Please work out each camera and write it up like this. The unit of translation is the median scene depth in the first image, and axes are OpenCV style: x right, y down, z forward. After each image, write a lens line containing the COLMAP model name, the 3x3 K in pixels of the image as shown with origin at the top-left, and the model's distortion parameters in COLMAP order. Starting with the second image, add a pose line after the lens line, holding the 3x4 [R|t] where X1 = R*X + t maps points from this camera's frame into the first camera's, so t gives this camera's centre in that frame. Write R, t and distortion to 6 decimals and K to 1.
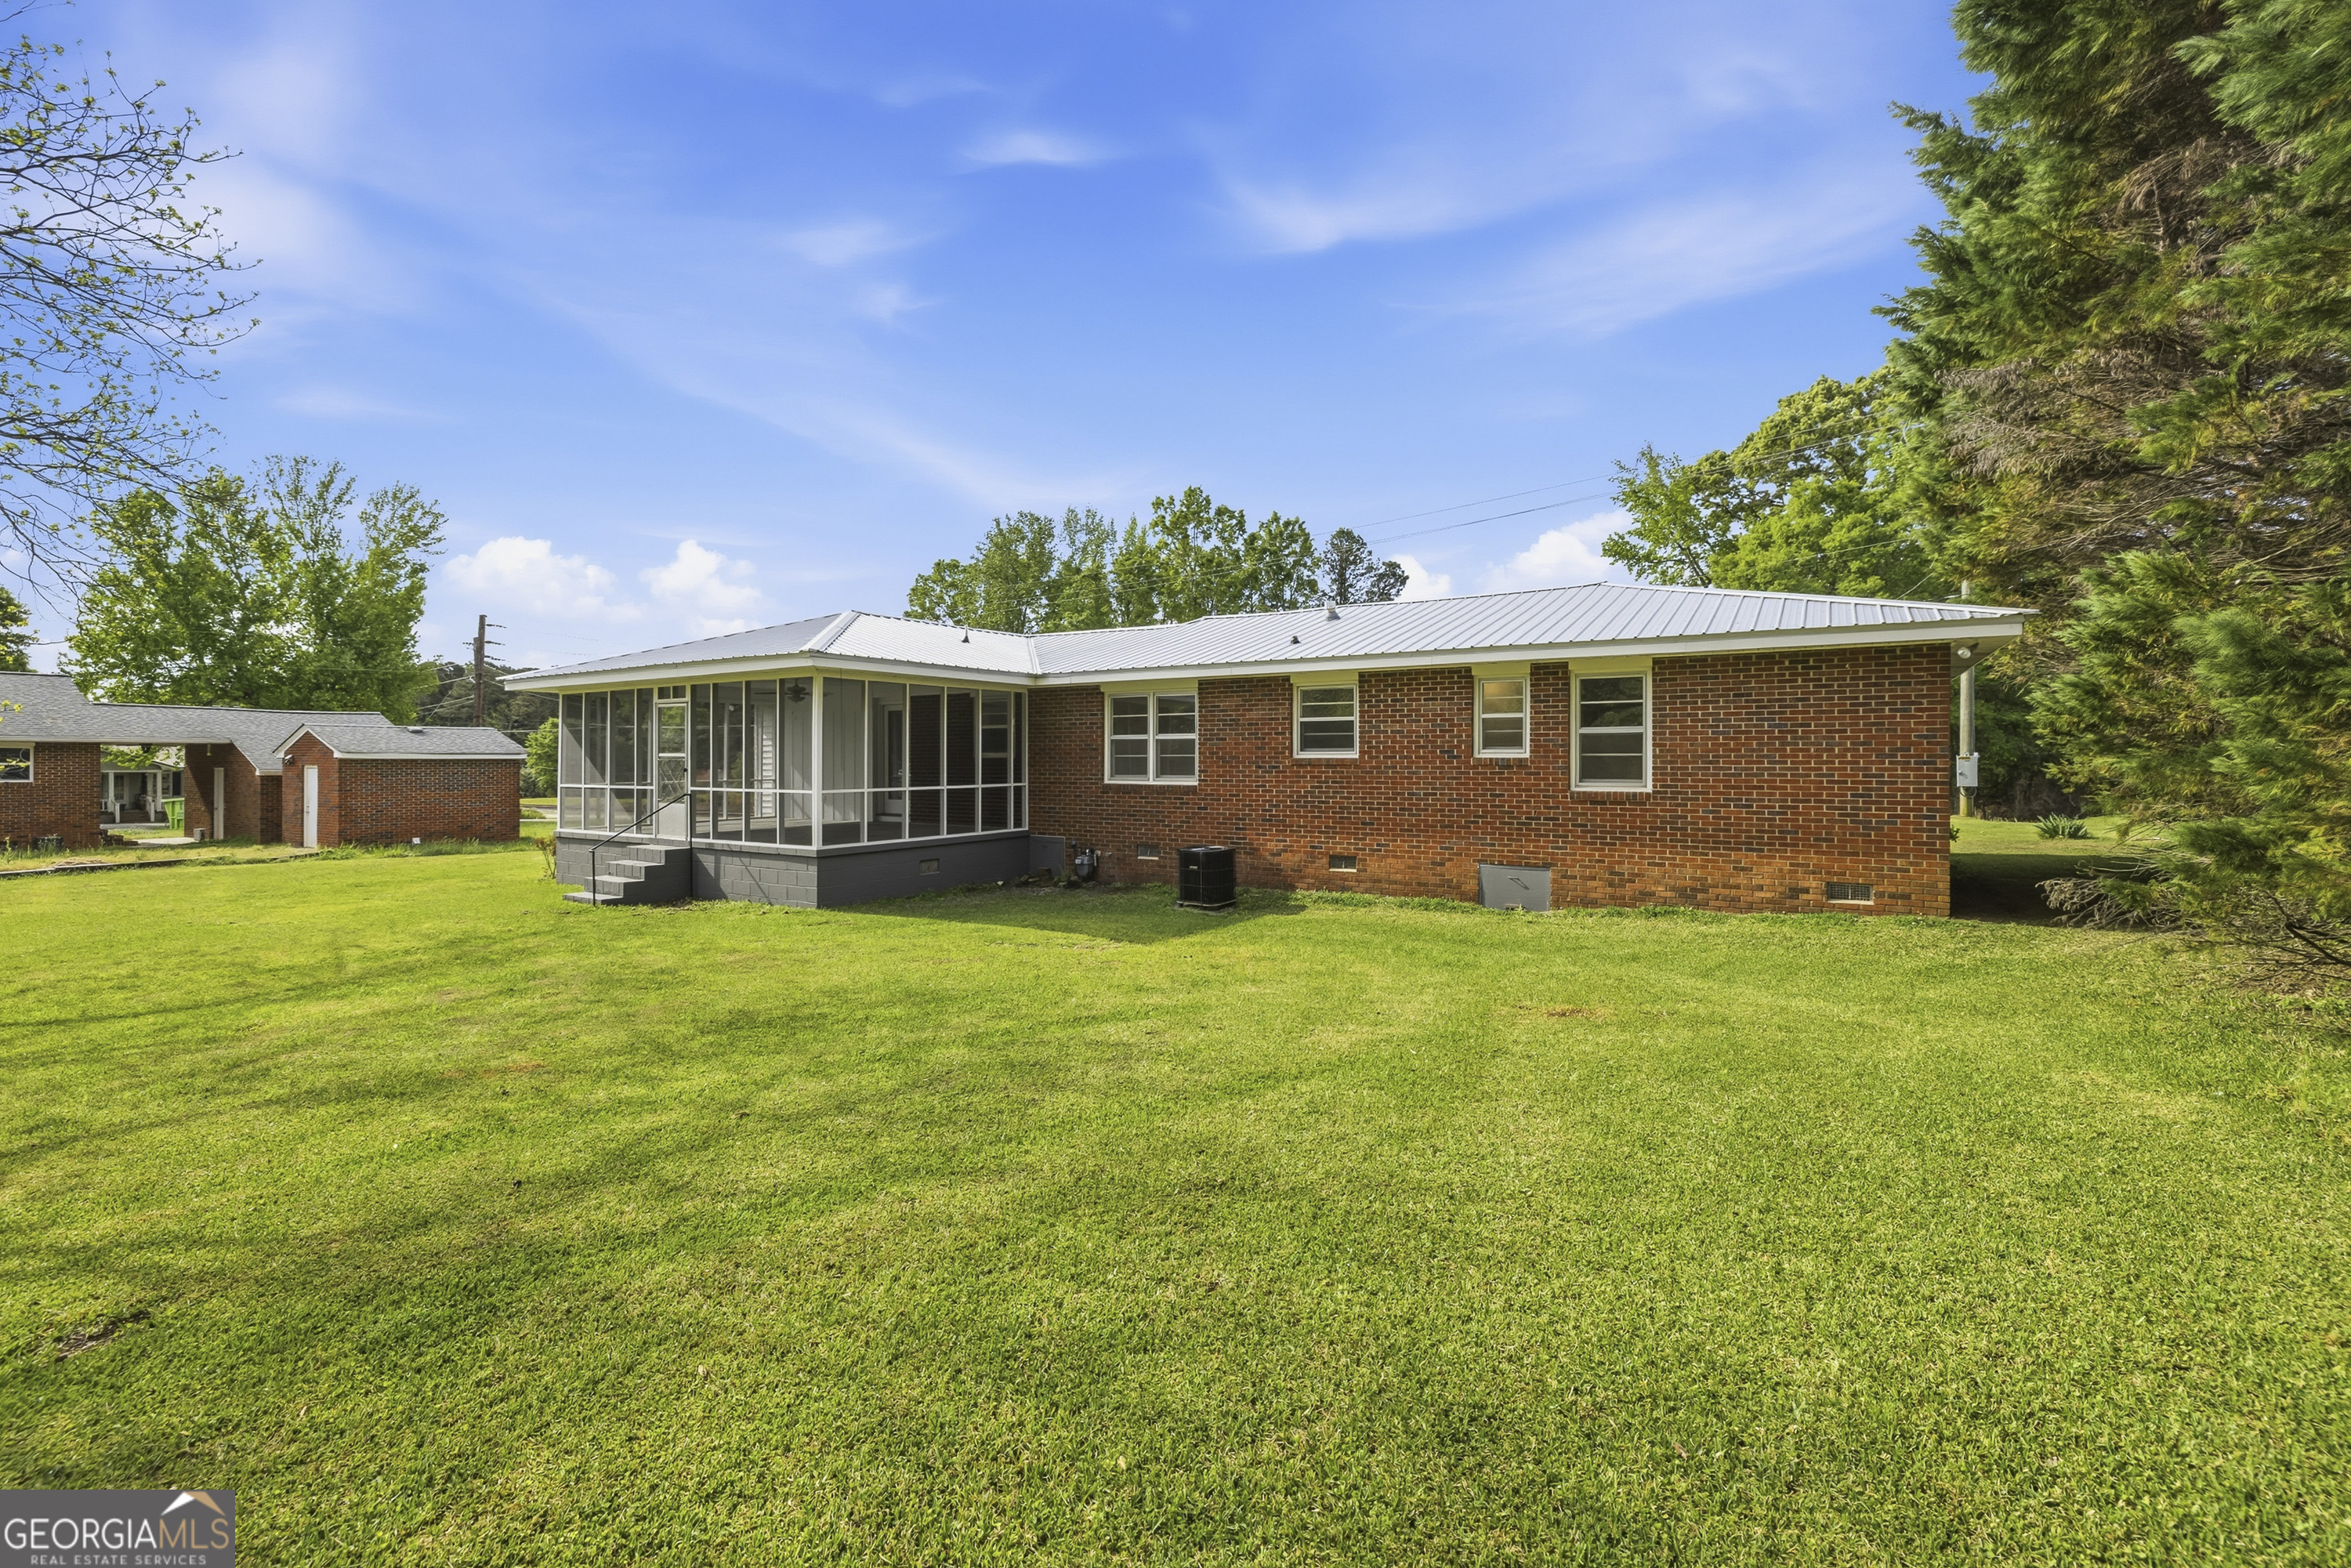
lens RADIAL K [[991.7, 0, 1150.6], [0, 991.7, 778.8], [0, 0, 1]] dist [-0.004867, -0.000250]
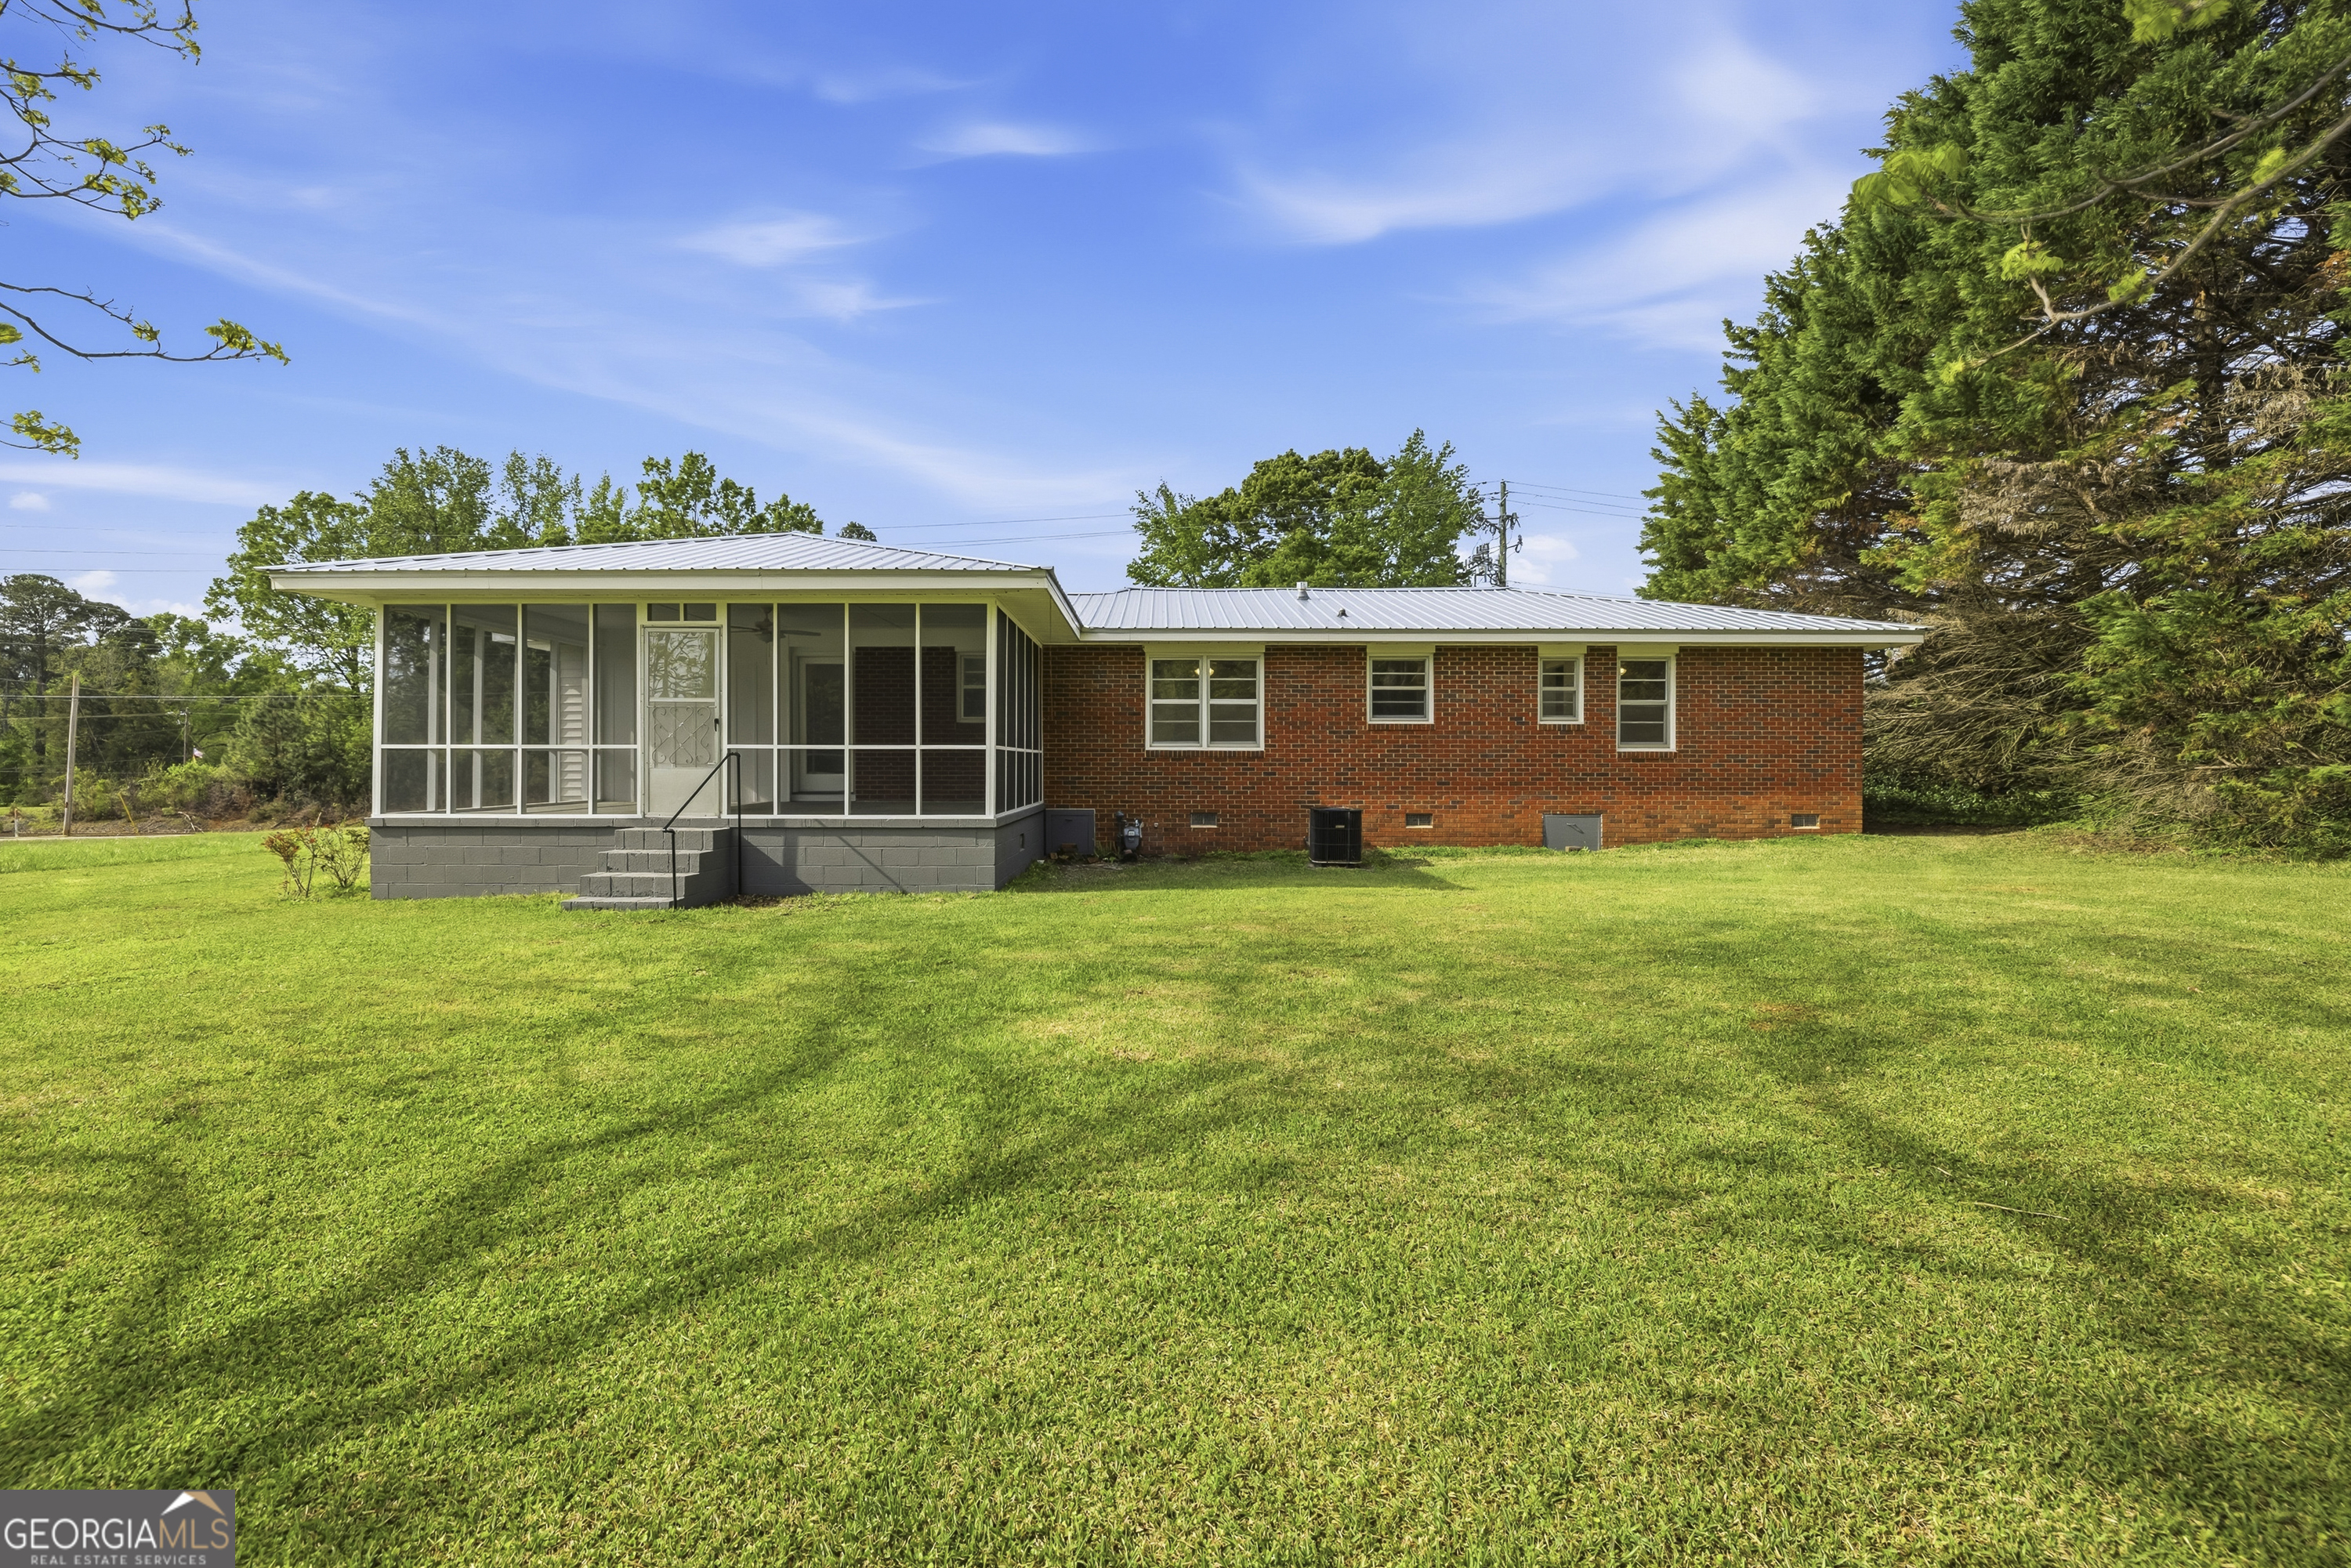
lens RADIAL K [[982.1, 0, 1175.5], [0, 982.1, 784.0], [0, 0, 1]] dist [0.007336, -0.000027]
pose [[0.846246, -0.007640, 0.532737, -0.586388], [0.008062, 0.999966, 0.001535, 0.039998], [-0.532731, 0.002996, 0.846279, 0.223016]]
